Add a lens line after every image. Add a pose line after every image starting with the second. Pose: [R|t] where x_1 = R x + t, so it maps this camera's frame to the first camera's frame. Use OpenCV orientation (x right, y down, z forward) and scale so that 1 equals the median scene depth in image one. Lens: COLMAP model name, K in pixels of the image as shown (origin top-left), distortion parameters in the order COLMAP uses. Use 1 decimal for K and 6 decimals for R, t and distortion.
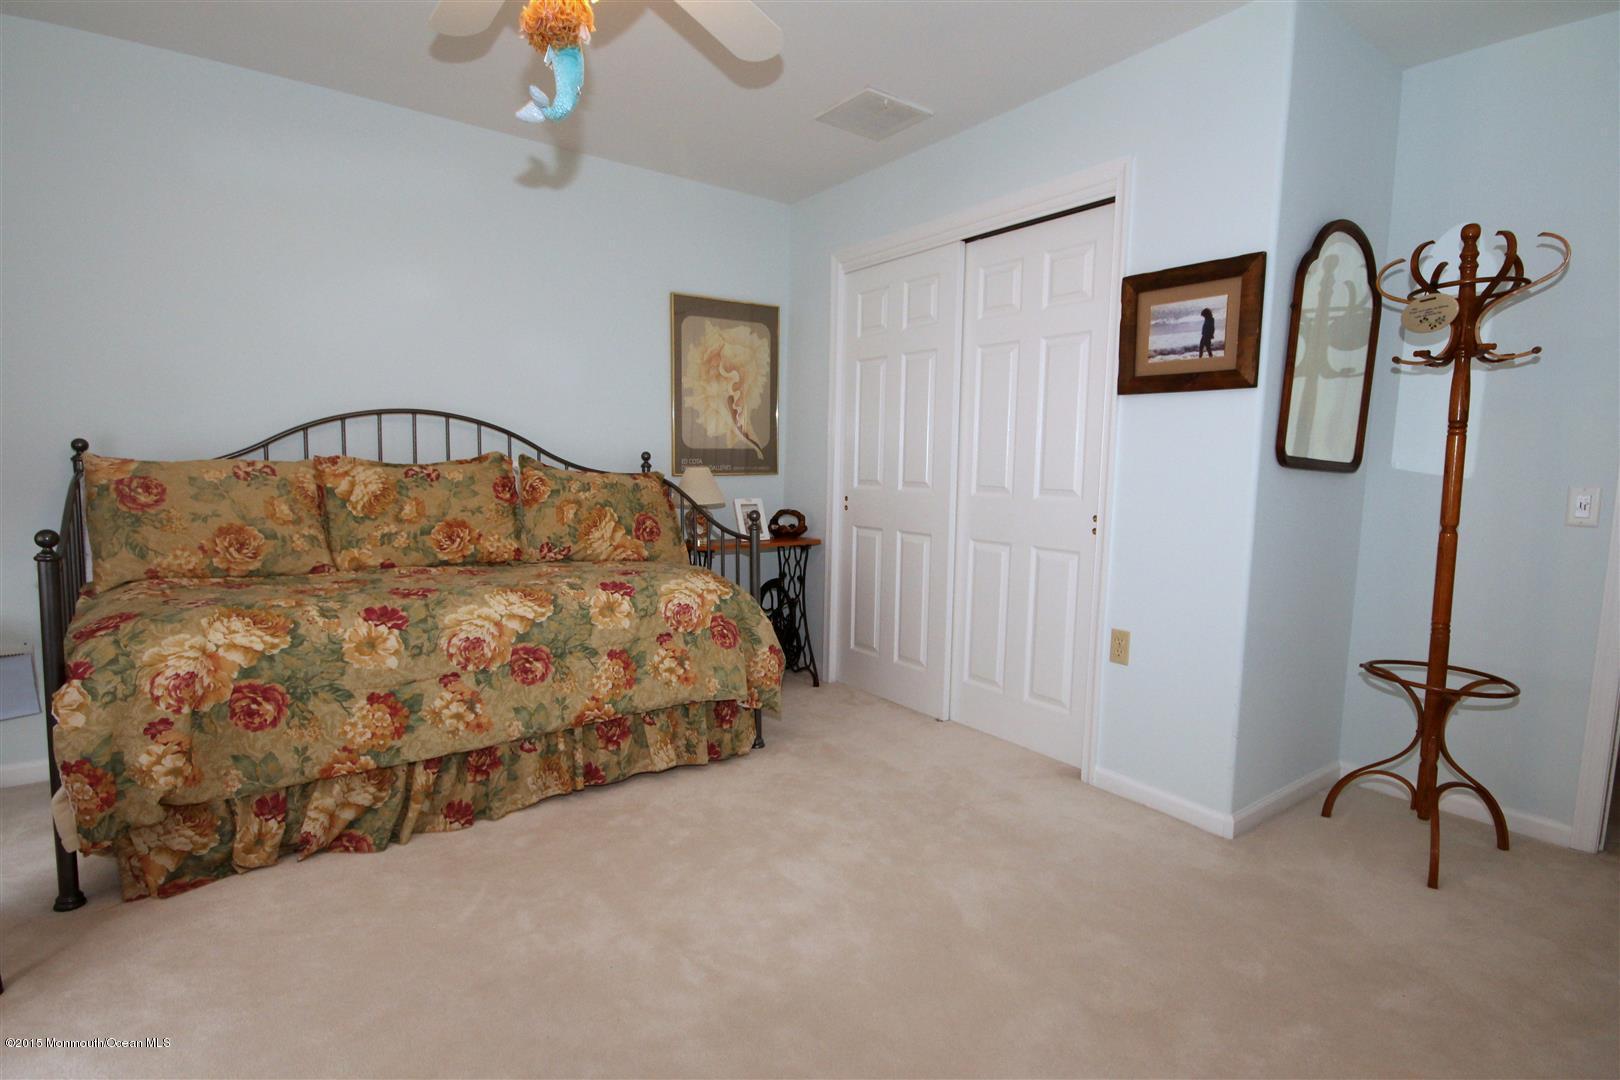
lens RADIAL K [[779.3, 0, 832.2], [0, 779.3, 539.3], [0, 0, 1]] dist [0.013495, -0.014834]
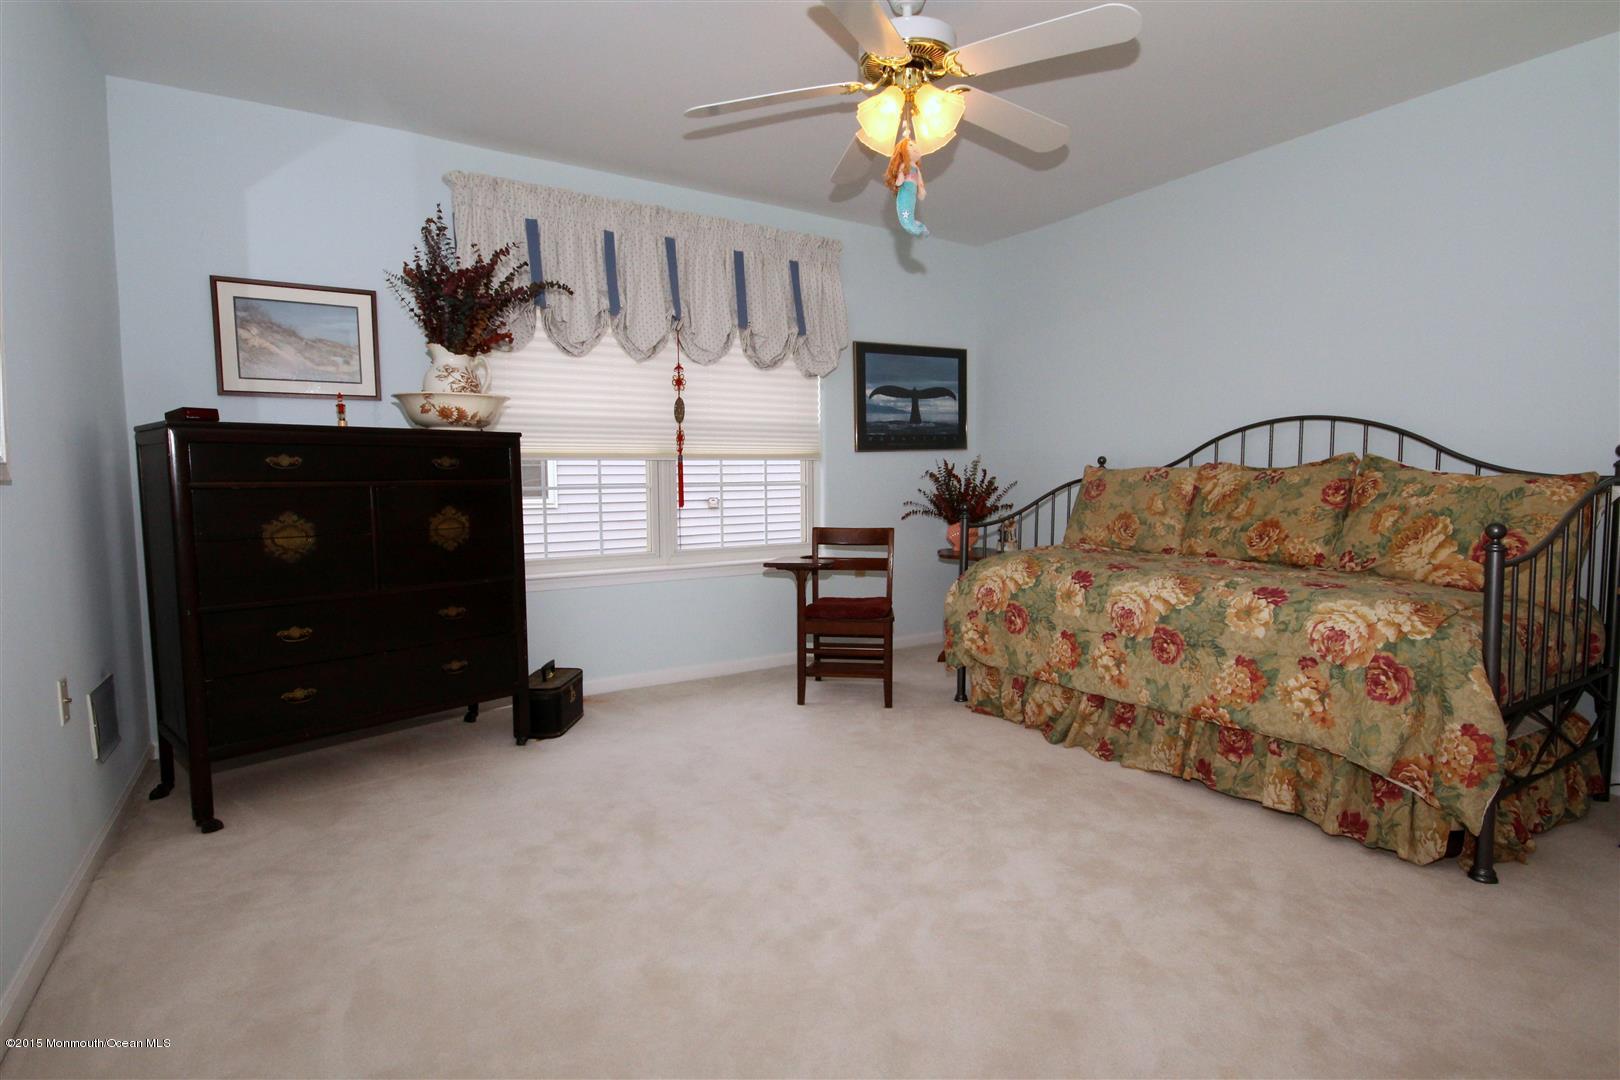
lens RADIAL K [[753.8, 0, 820.1], [0, 753.8, 534.9], [0, 0, 1]] dist [0.012792, -0.012505]
pose [[-0.035938, 0.062005, -0.997429, 0.632871], [-0.097504, 0.993094, 0.065249, -0.013856], [0.994586, 0.099599, -0.029644, 0.498487]]
